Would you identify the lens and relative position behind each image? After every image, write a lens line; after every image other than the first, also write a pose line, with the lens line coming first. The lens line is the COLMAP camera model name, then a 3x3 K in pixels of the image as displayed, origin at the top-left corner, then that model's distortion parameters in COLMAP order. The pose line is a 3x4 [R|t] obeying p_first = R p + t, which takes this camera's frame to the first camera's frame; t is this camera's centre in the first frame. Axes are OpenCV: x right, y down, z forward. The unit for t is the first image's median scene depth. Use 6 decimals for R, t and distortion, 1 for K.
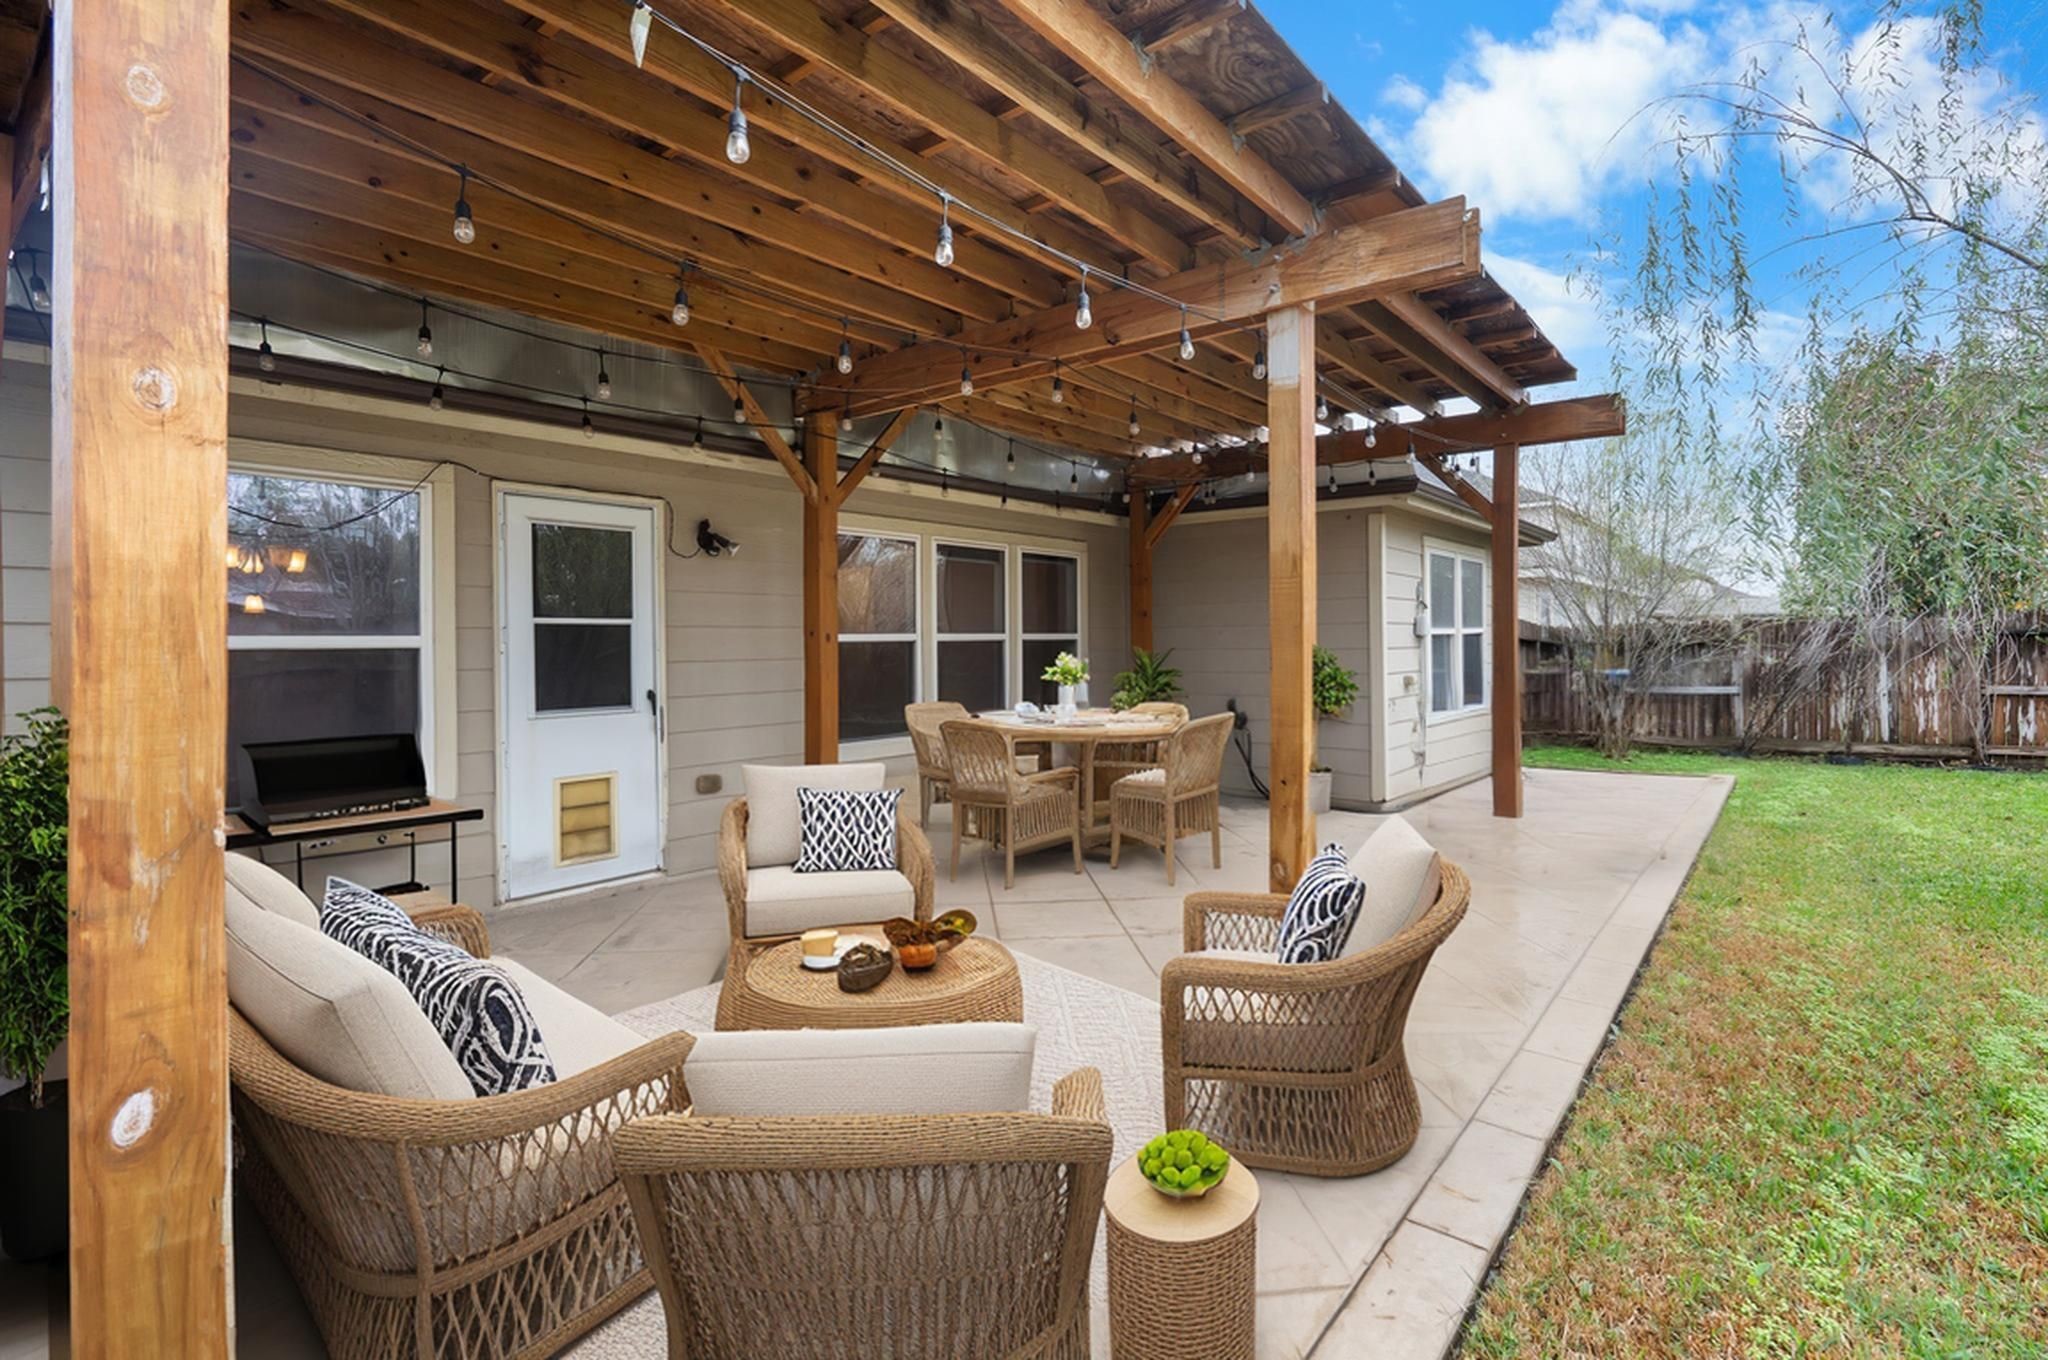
lens RADIAL K [[920.4, 0, 1030.9], [0, 920.4, 662.9], [0, 0, 1]] dist [-0.001148, -0.000080]
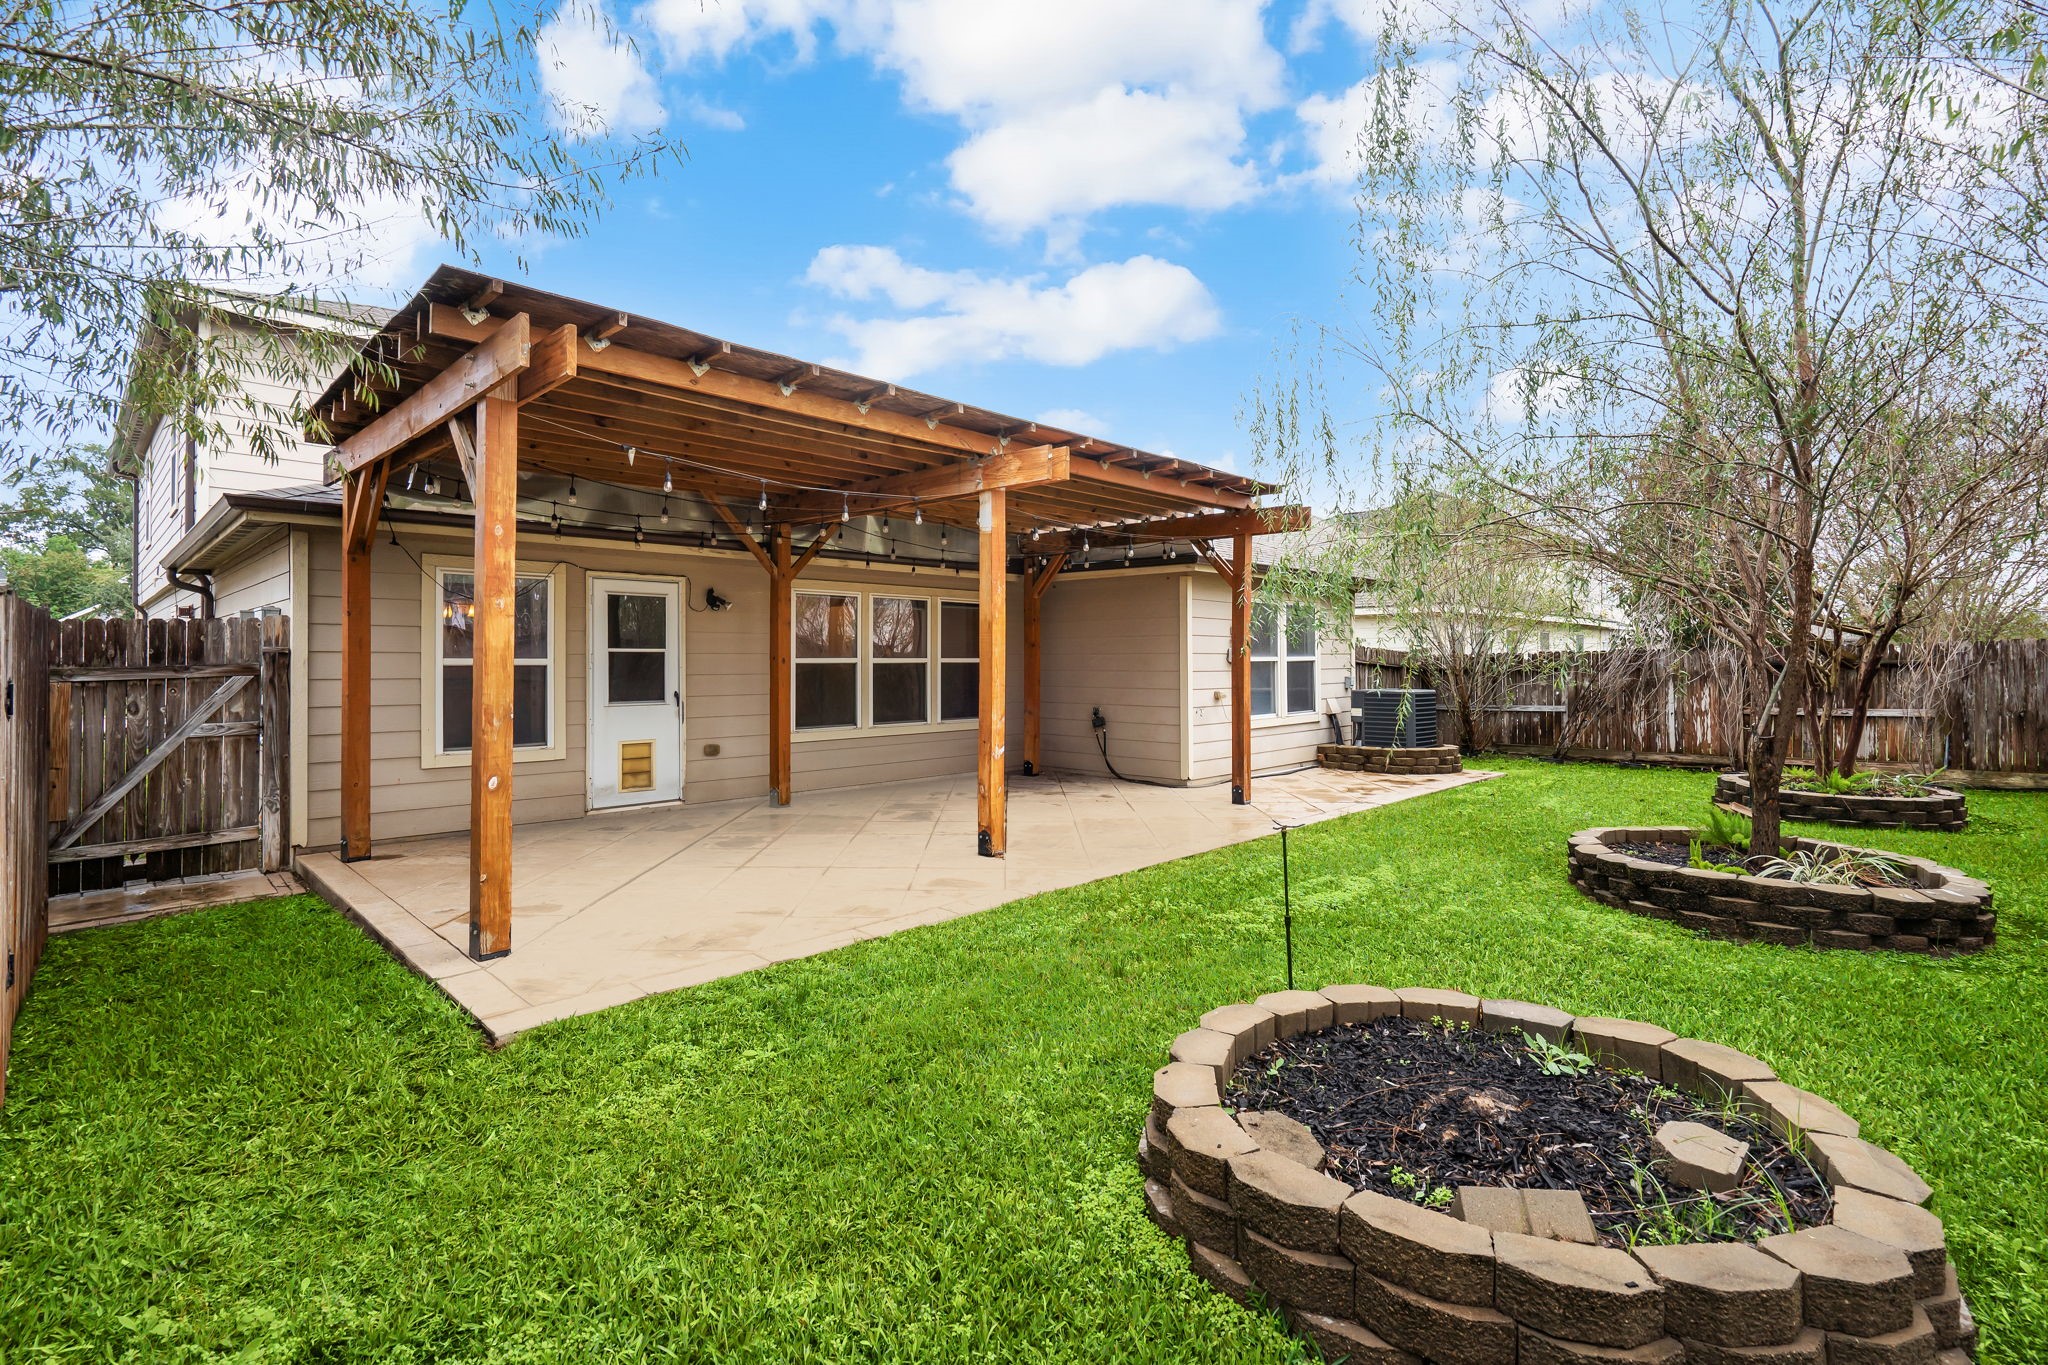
lens RADIAL K [[1036.2, 0, 1080.2], [0, 1036.2, 685.1], [0, 0, 1]] dist [0.000447, 0.000078]
pose [[0.995873, 0.011250, -0.090062, 0.462592], [-0.011188, 0.999937, 0.001198, 0.006979], [0.090069, -0.000185, 0.995935, -0.766498]]
